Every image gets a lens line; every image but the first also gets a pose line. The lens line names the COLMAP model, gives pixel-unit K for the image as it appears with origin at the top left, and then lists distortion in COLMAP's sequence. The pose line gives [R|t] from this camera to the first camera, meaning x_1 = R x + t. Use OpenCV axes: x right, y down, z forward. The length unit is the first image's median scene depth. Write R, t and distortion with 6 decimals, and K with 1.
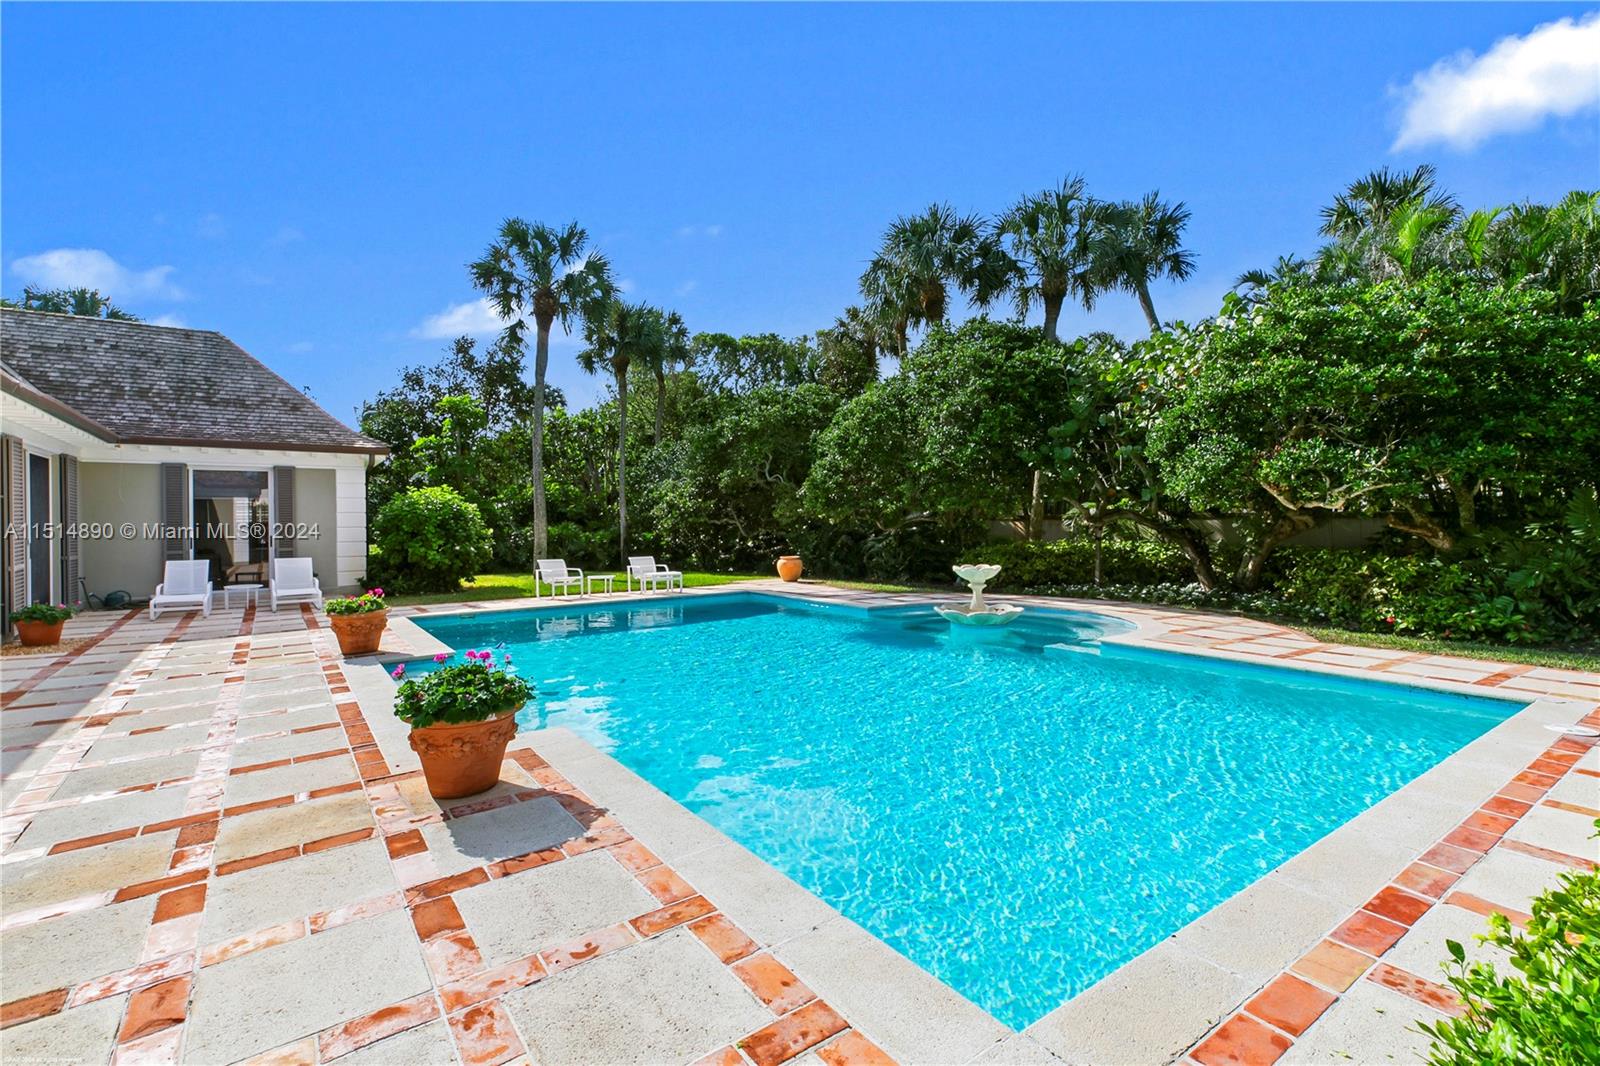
lens RADIAL K [[762.5, 0, 819.9], [0, 762.5, 534.0], [0, 0, 1]] dist [-0.002851, -0.000676]
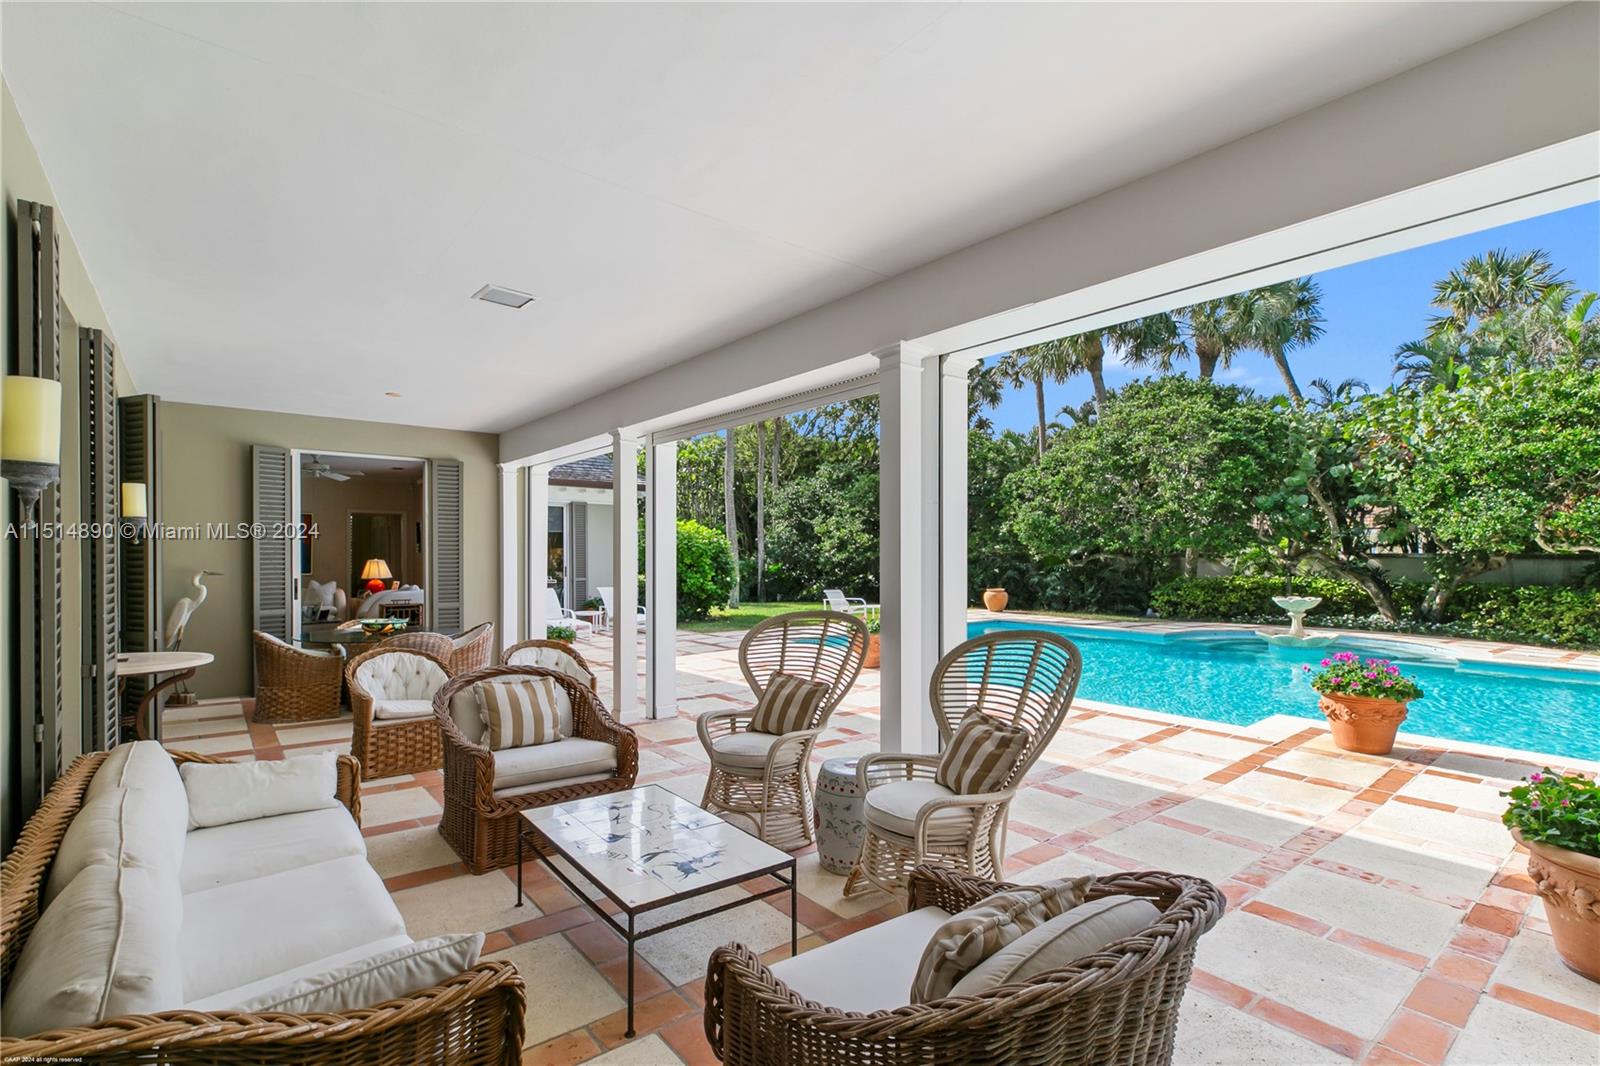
lens RADIAL K [[762.5, 0, 819.9], [0, 762.5, 534.0], [0, 0, 1]] dist [-0.002851, -0.000676]
pose [[0.999498, 0.008999, 0.030362, -0.386864], [-0.007677, 0.999030, -0.043365, 0.000072], [-0.030722, 0.043110, 0.998598, -0.104177]]
